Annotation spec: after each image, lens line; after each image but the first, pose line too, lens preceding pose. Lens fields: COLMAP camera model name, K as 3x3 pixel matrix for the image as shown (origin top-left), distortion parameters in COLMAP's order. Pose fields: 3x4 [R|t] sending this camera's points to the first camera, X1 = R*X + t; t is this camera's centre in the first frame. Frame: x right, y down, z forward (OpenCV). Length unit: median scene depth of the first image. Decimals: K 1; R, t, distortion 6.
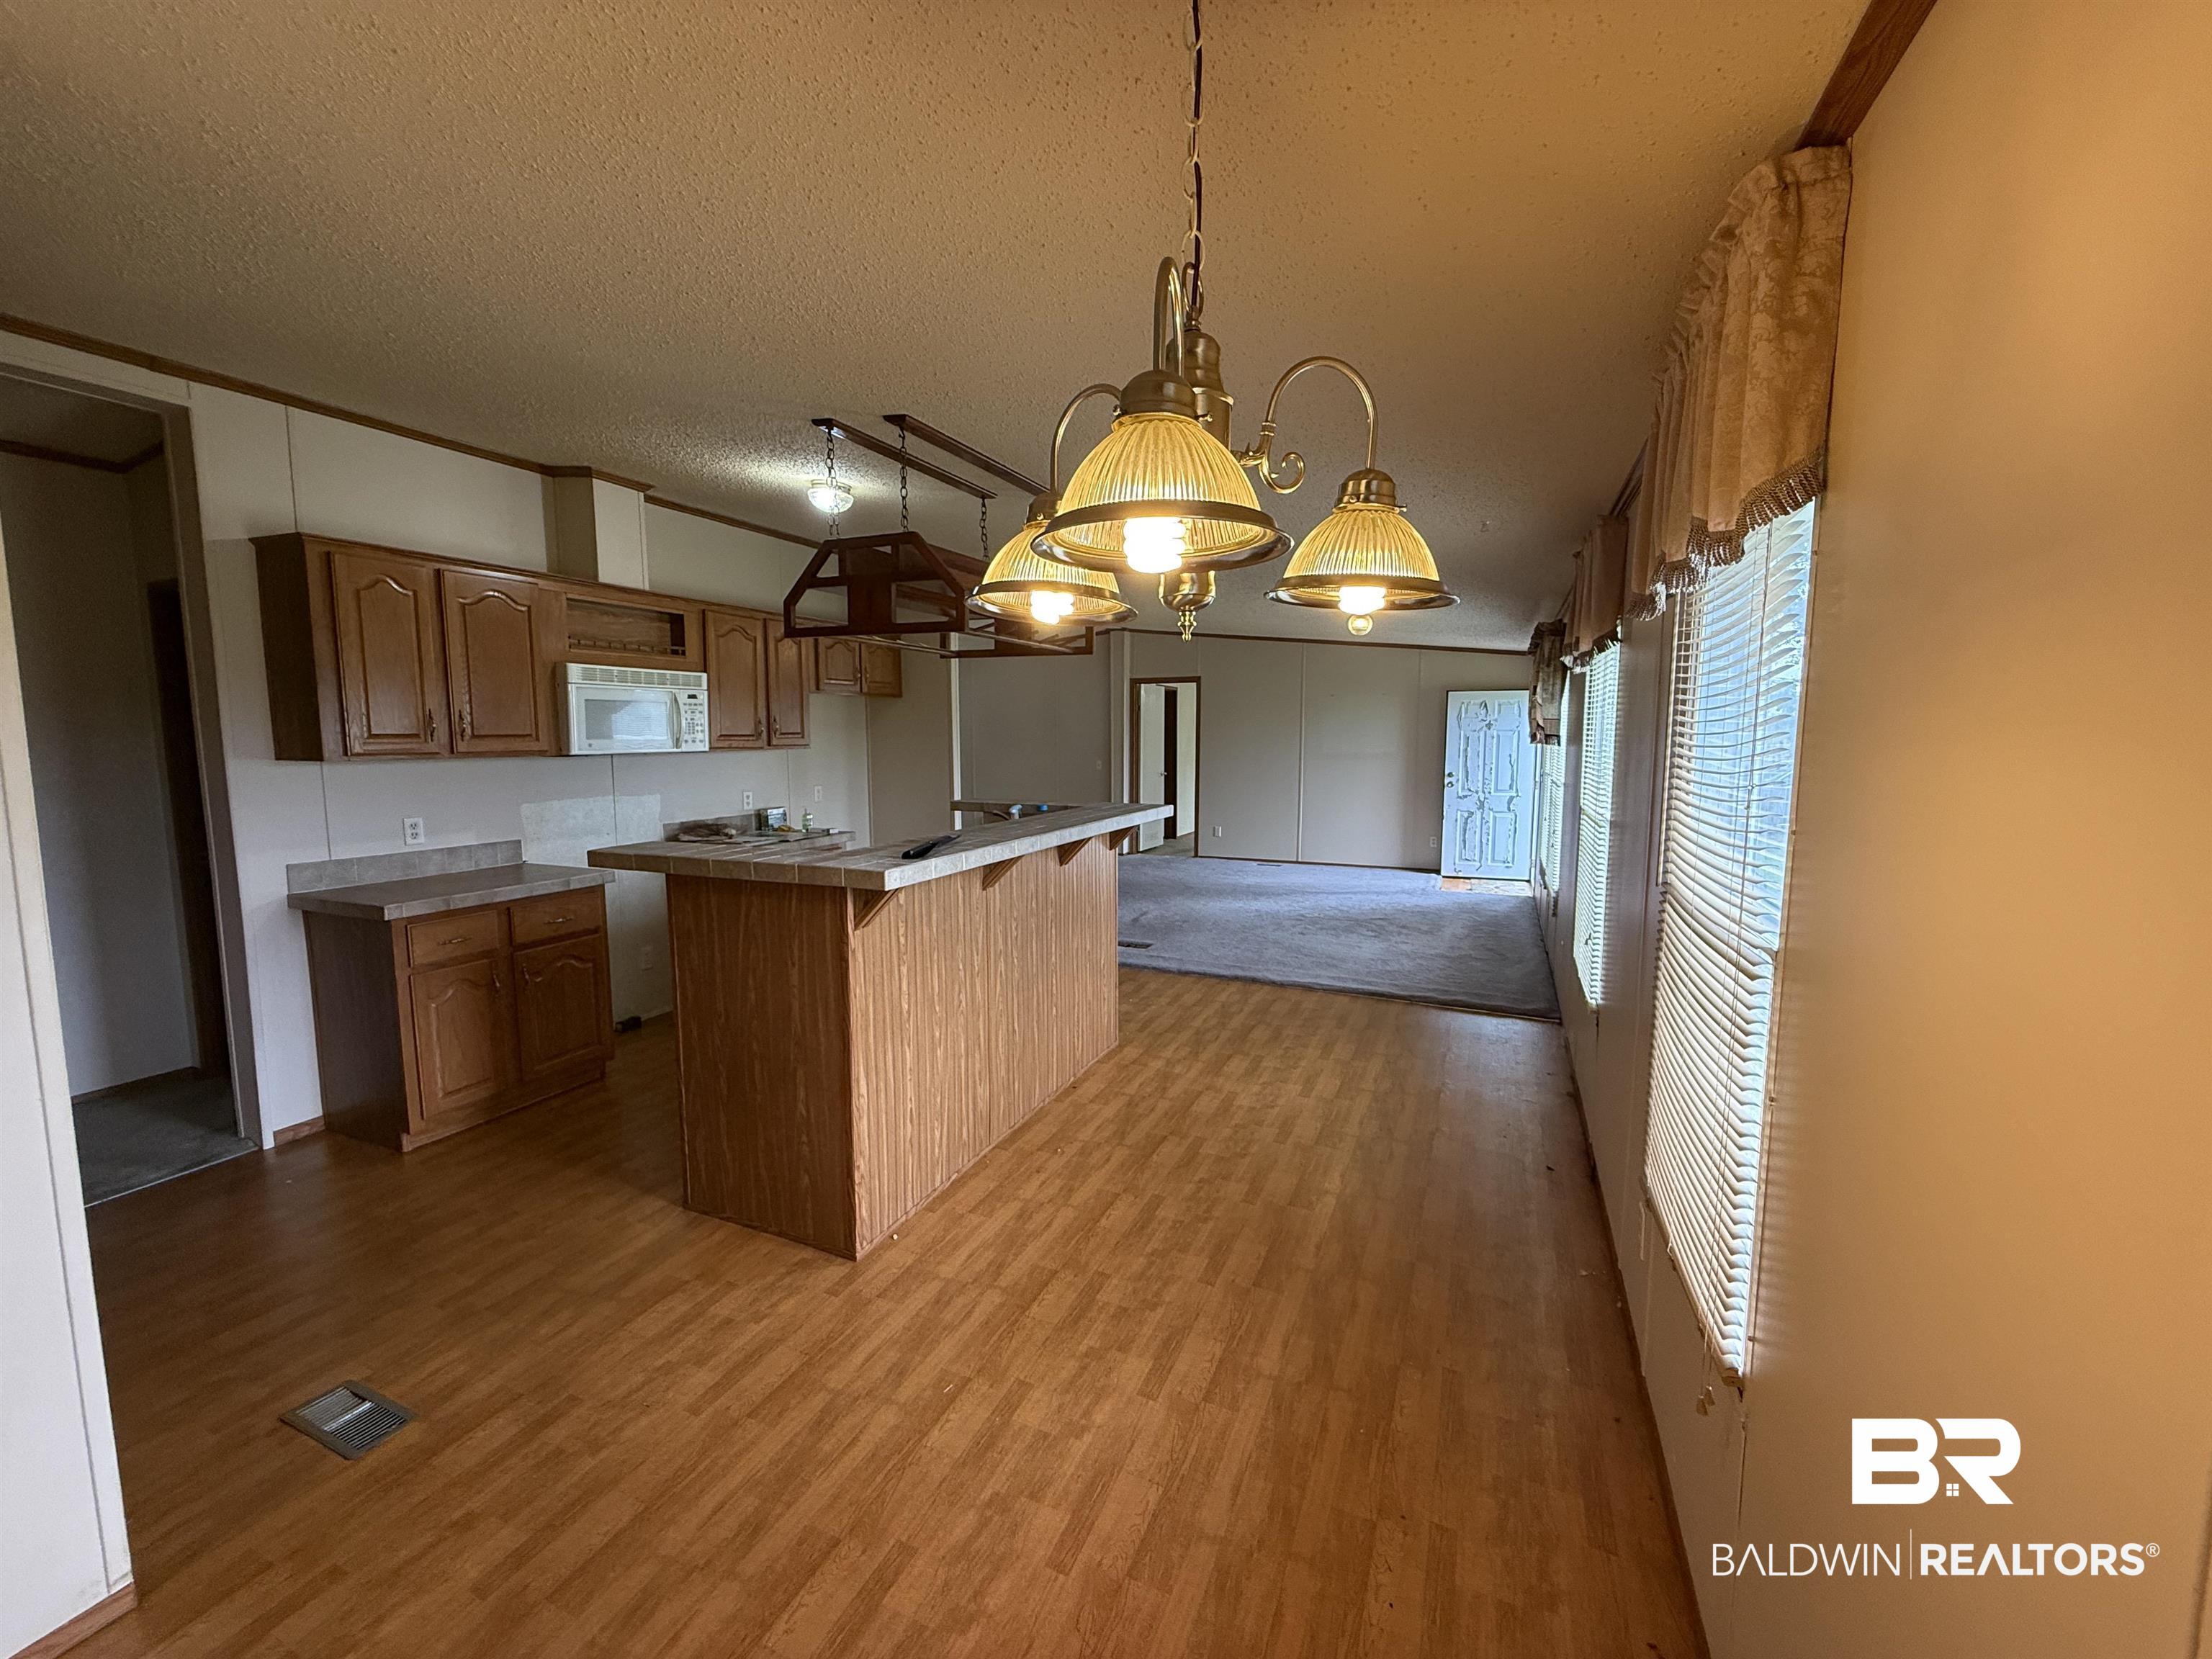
lens RADIAL K [[887.3, 0, 1105.8], [0, 887.3, 829.3], [0, 0, 1]] dist [0.000697, -0.000138]
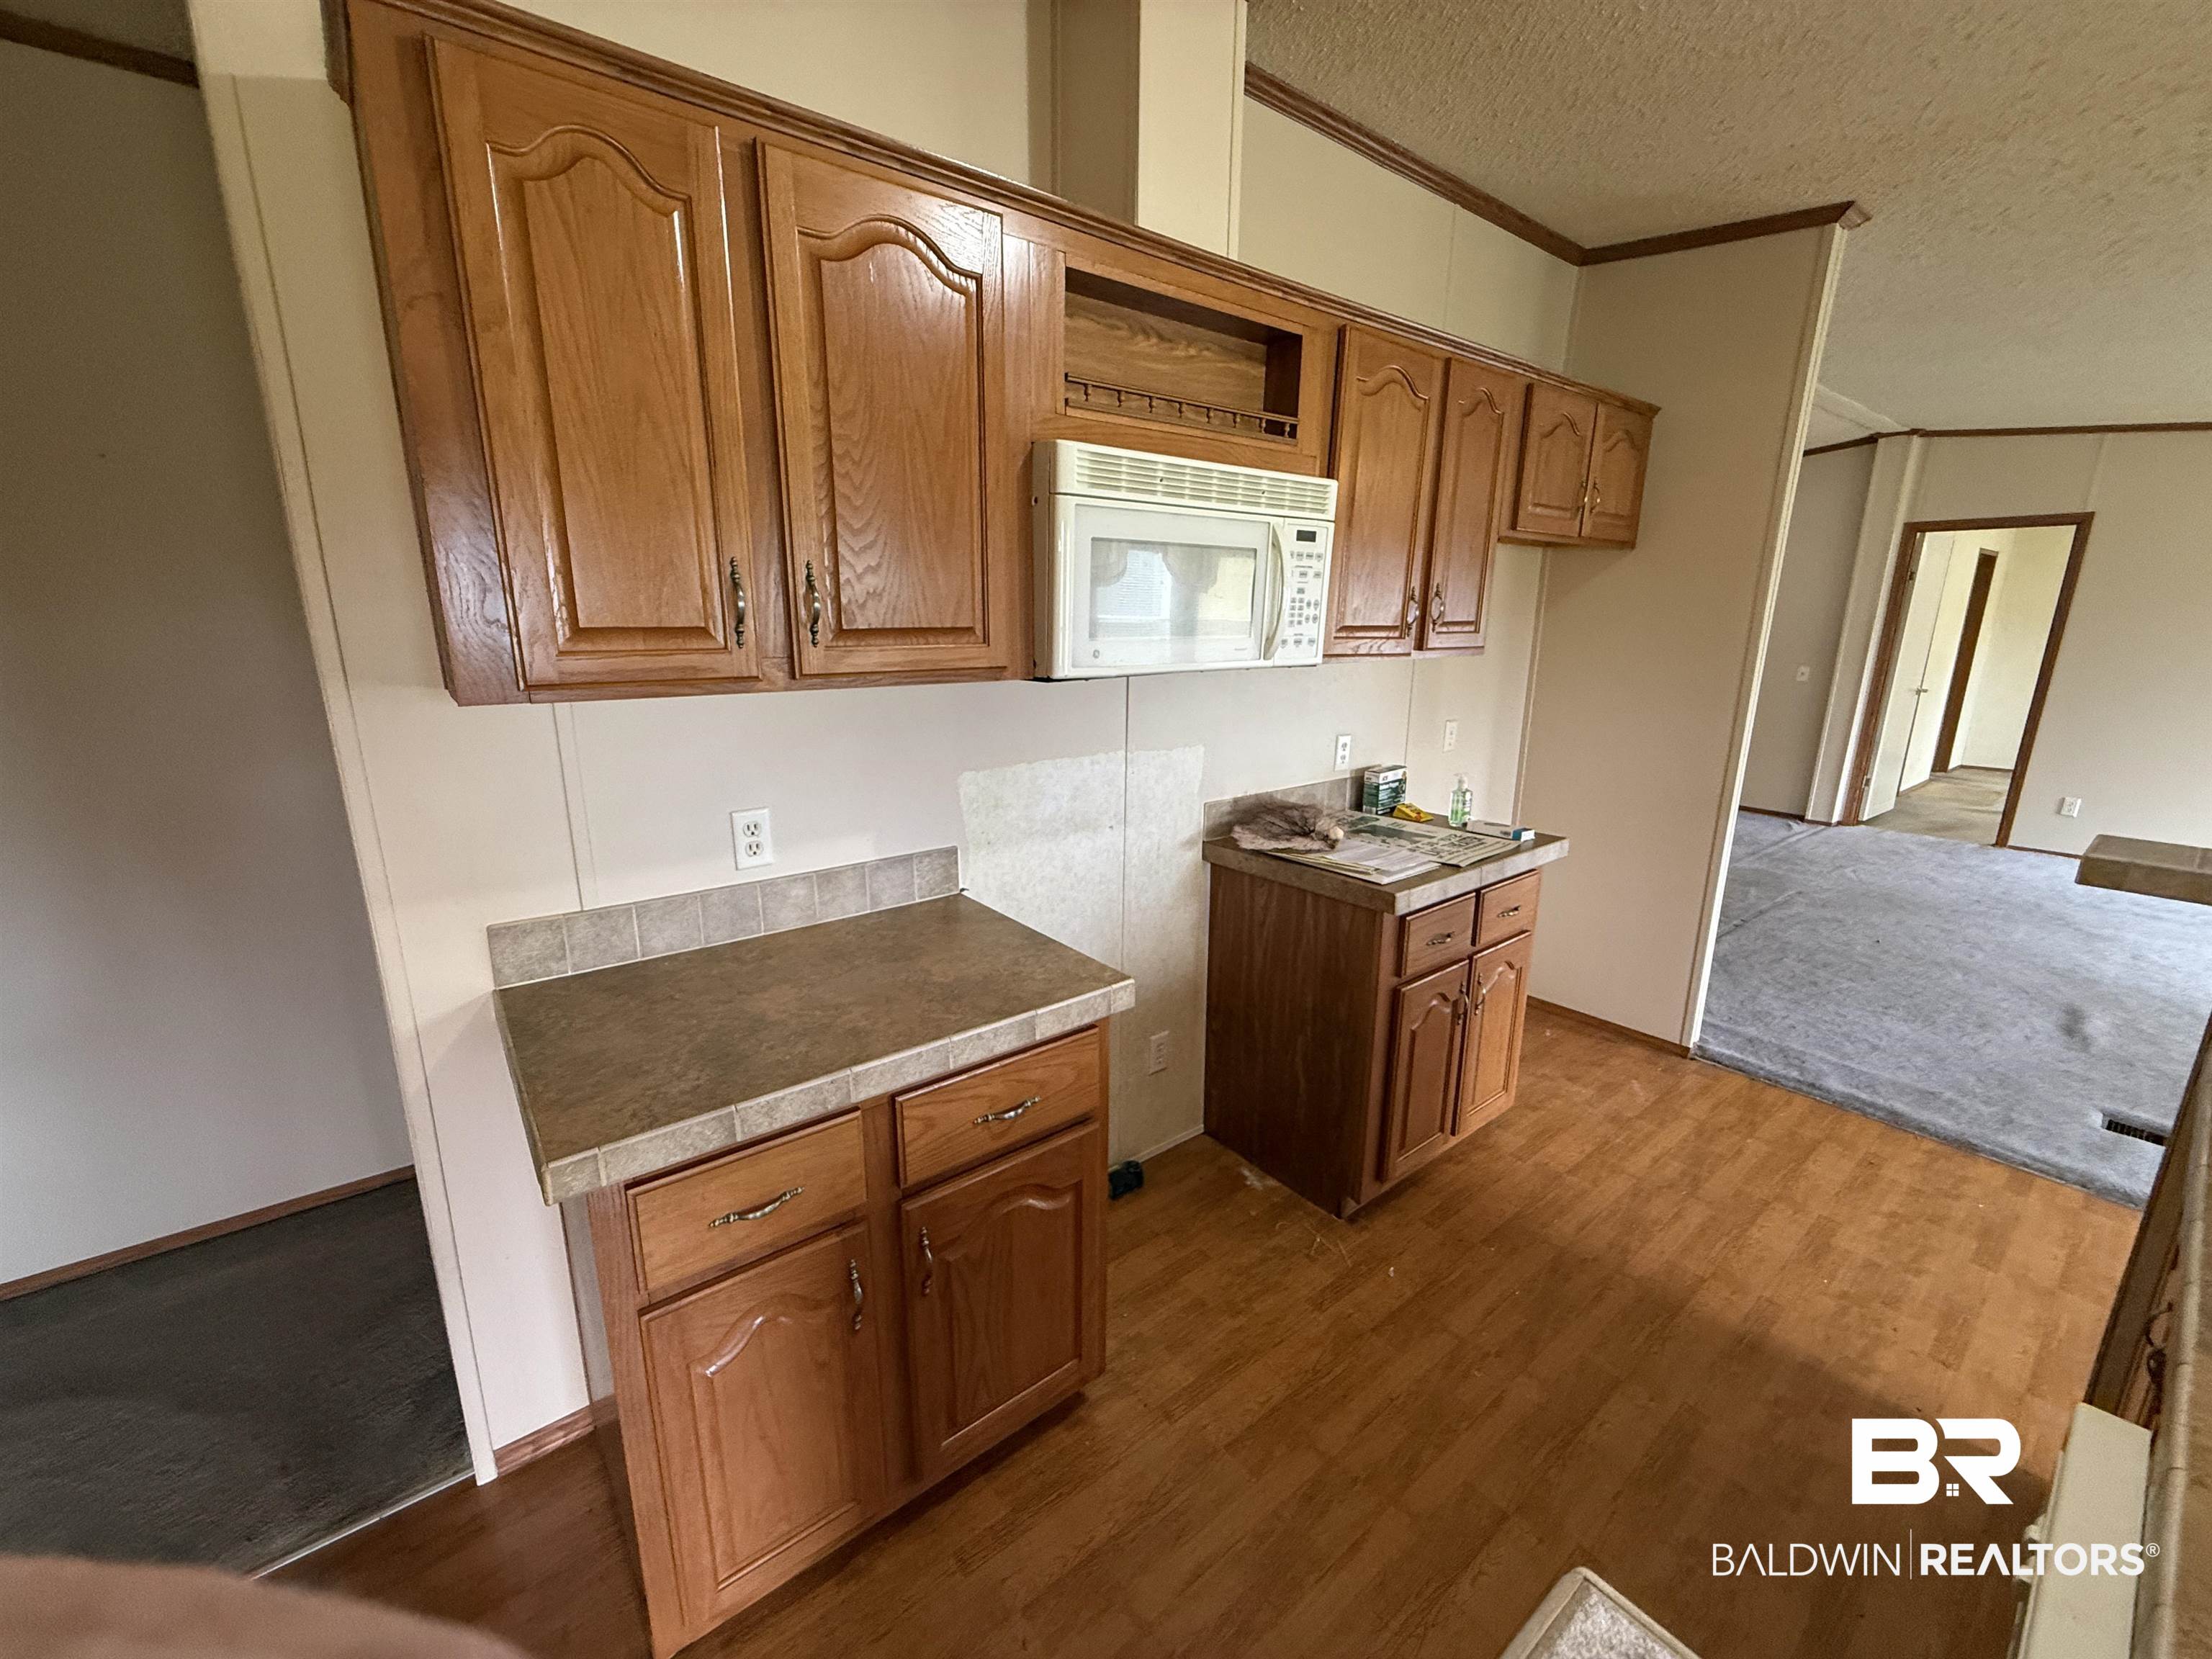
lens RADIAL K [[887.3, 0, 1104.9], [0, 887.3, 824.7], [0, 0, 1]] dist [0.000697, -0.000138]
pose [[0.882321, 0.116300, -0.456052, -0.437122], [-0.058188, 0.988510, 0.139508, -0.085000], [0.467037, -0.096554, 0.878950, 0.726747]]
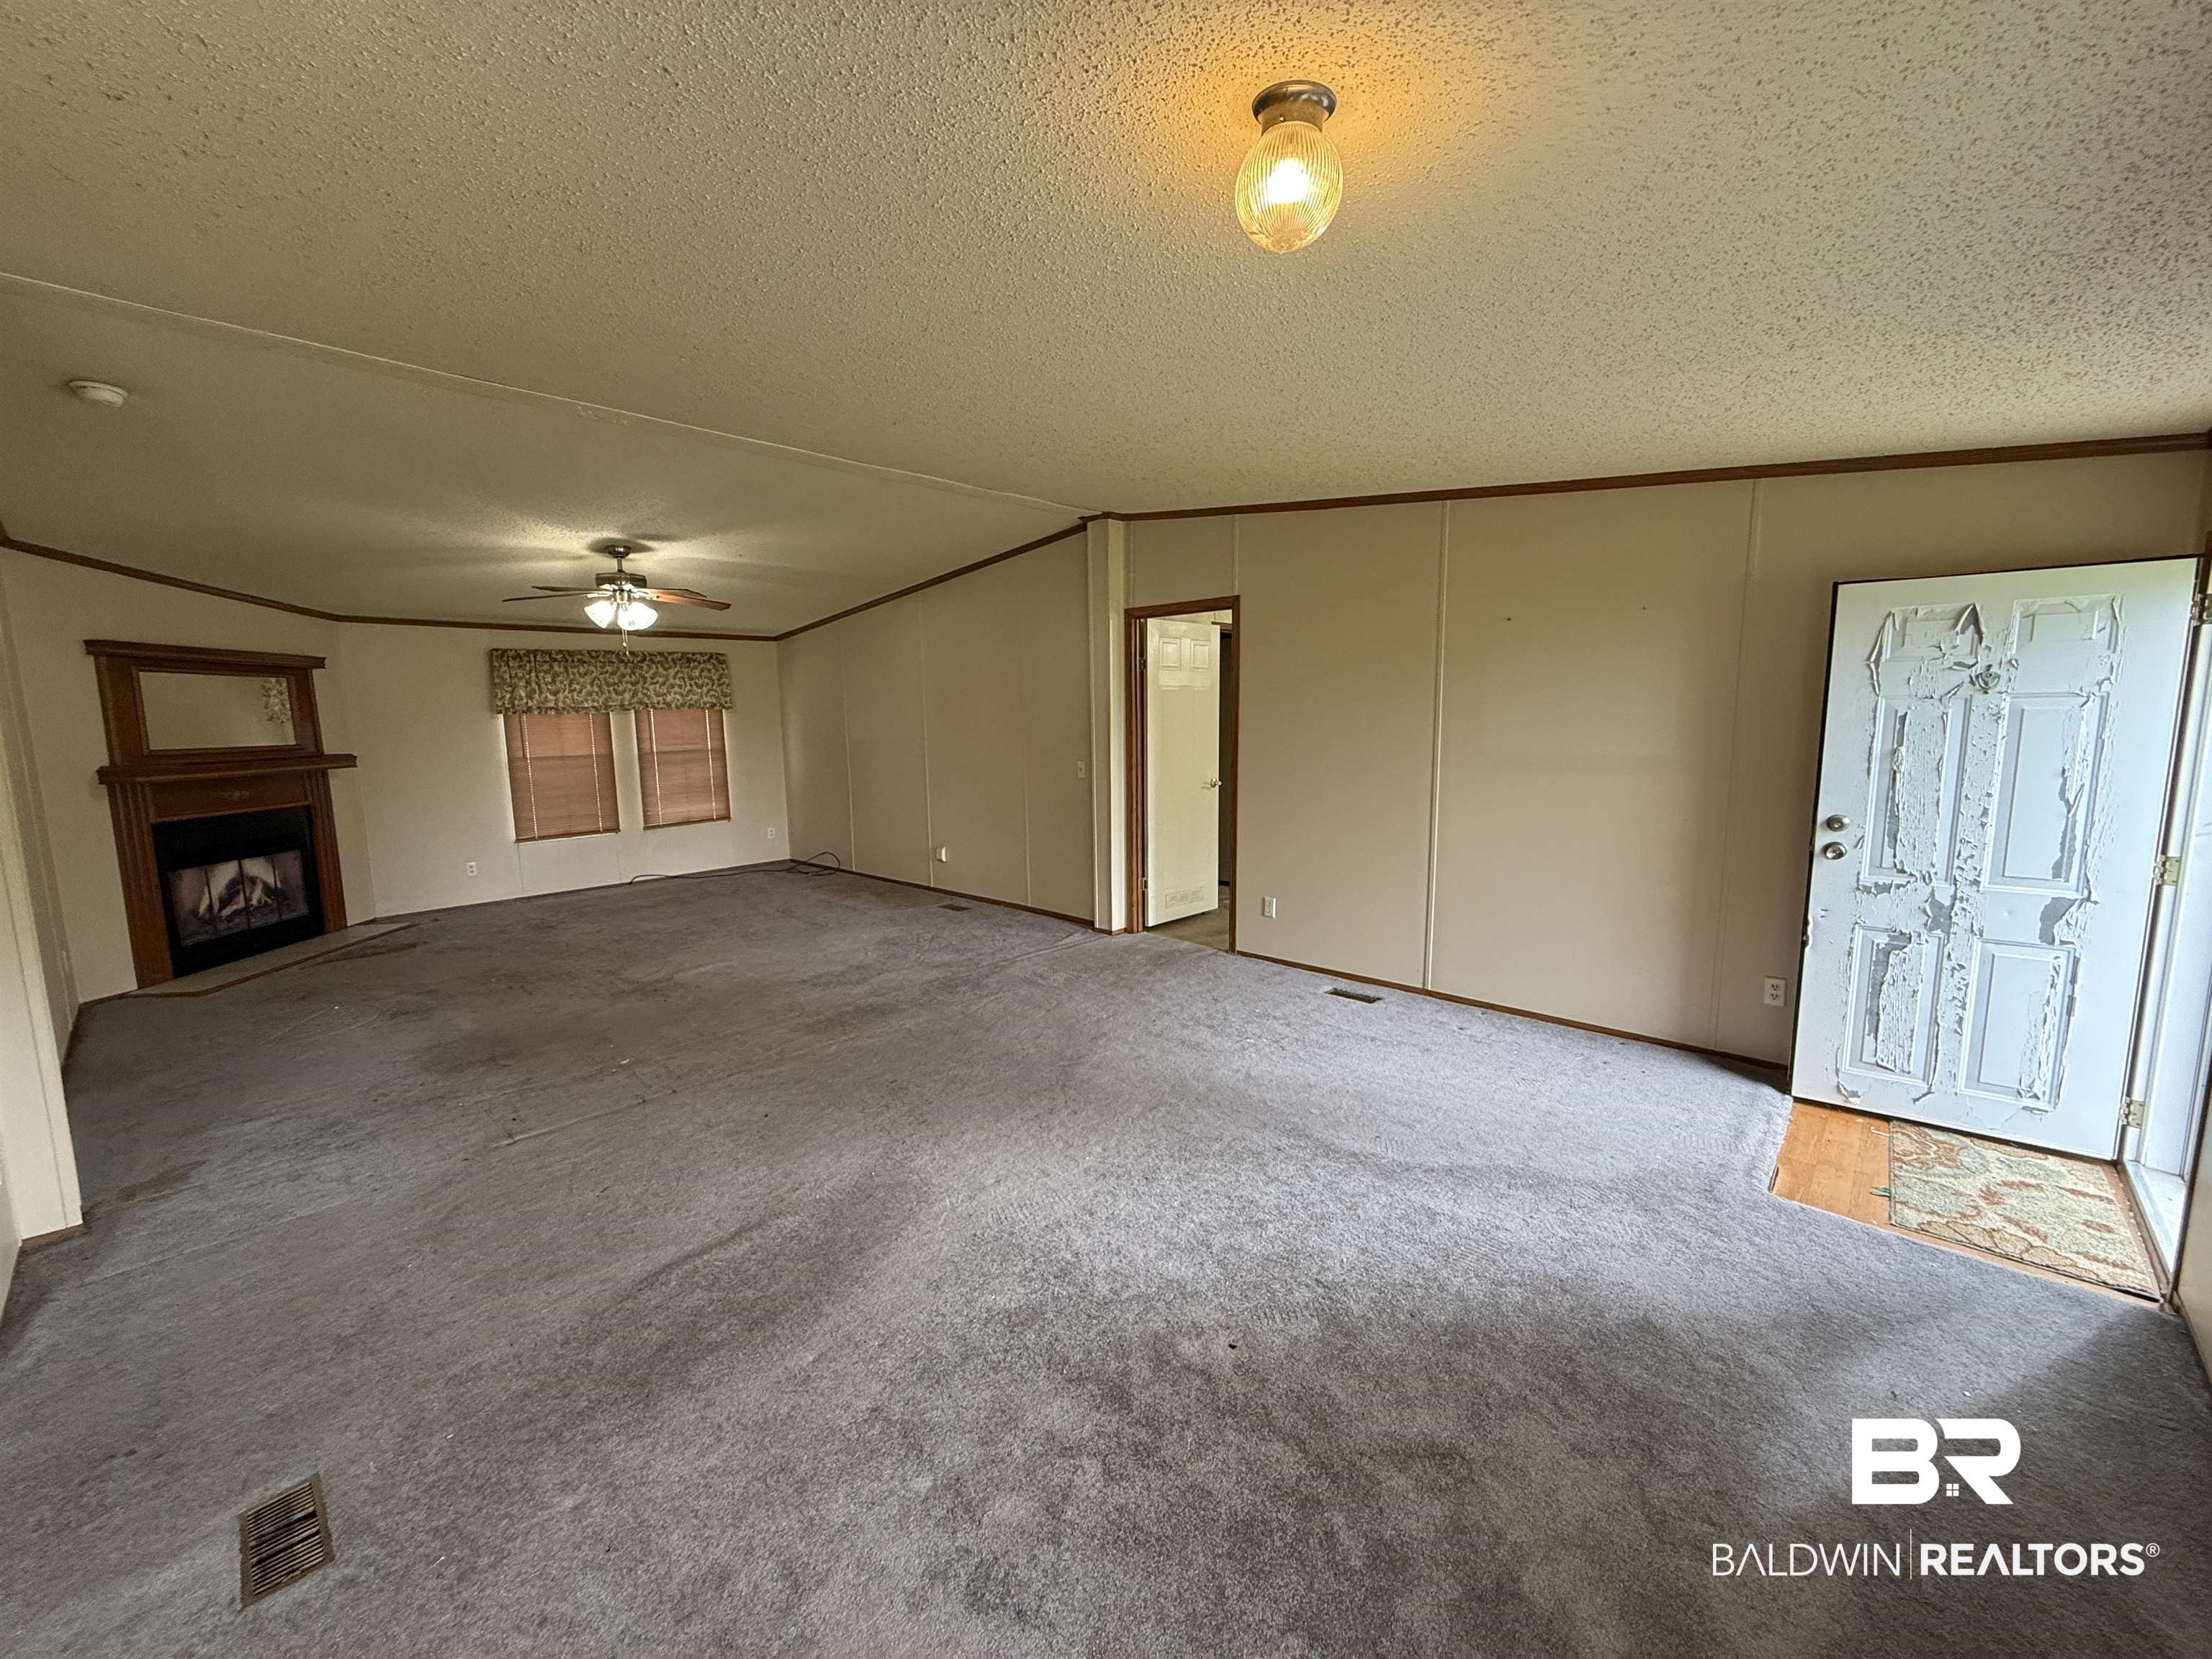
lens RADIAL K [[887.3, 0, 1102.0], [0, 887.3, 831.1], [0, 0, 1]] dist [0.000697, -0.000138]
pose [[0.941886, 0.036256, -0.333972, 0.604673], [-0.027171, 0.999124, 0.031839, -0.161447], [0.334833, -0.020914, 0.942045, 1.485531]]
